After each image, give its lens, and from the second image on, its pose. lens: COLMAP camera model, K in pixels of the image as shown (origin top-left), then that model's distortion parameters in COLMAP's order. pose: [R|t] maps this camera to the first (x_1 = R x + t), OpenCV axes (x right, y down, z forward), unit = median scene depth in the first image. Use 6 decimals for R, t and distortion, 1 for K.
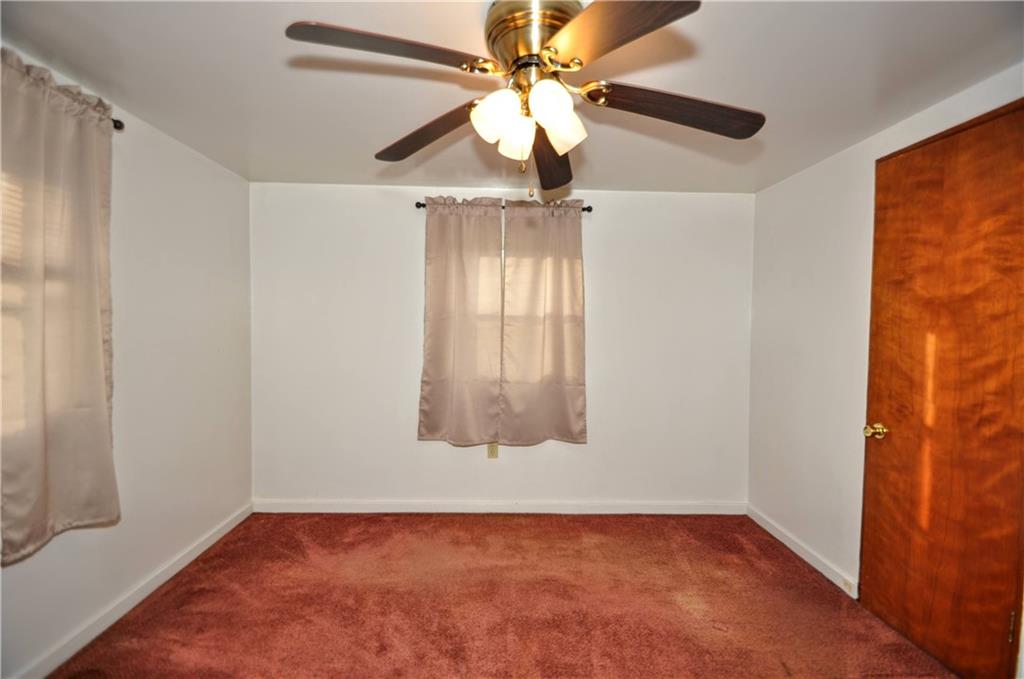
lens RADIAL K [[445.5, 0, 512.0], [0, 445.5, 339.5], [0, 0, 1]] dist [0.009334, -0.013157]
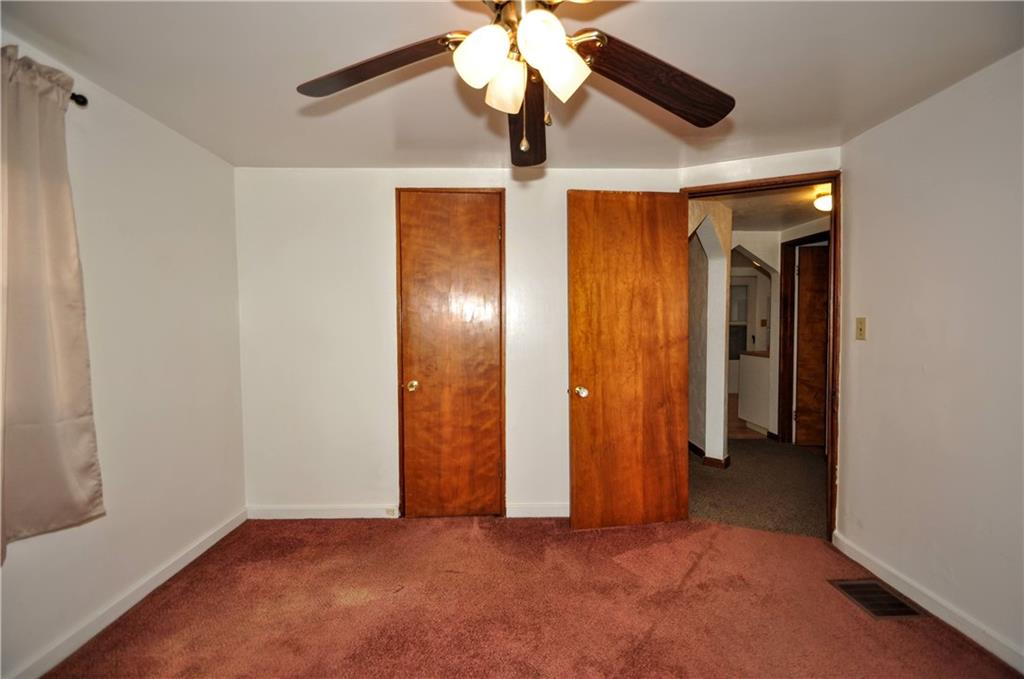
lens RADIAL K [[445.5, 0, 512.0], [0, 445.5, 339.5], [0, 0, 1]] dist [0.009334, -0.013157]
pose [[0.015536, -0.048590, 0.998698, -0.613196], [0.039111, 0.998084, 0.047952, 0.004241], [-0.999114, 0.038315, 0.017407, 0.722996]]
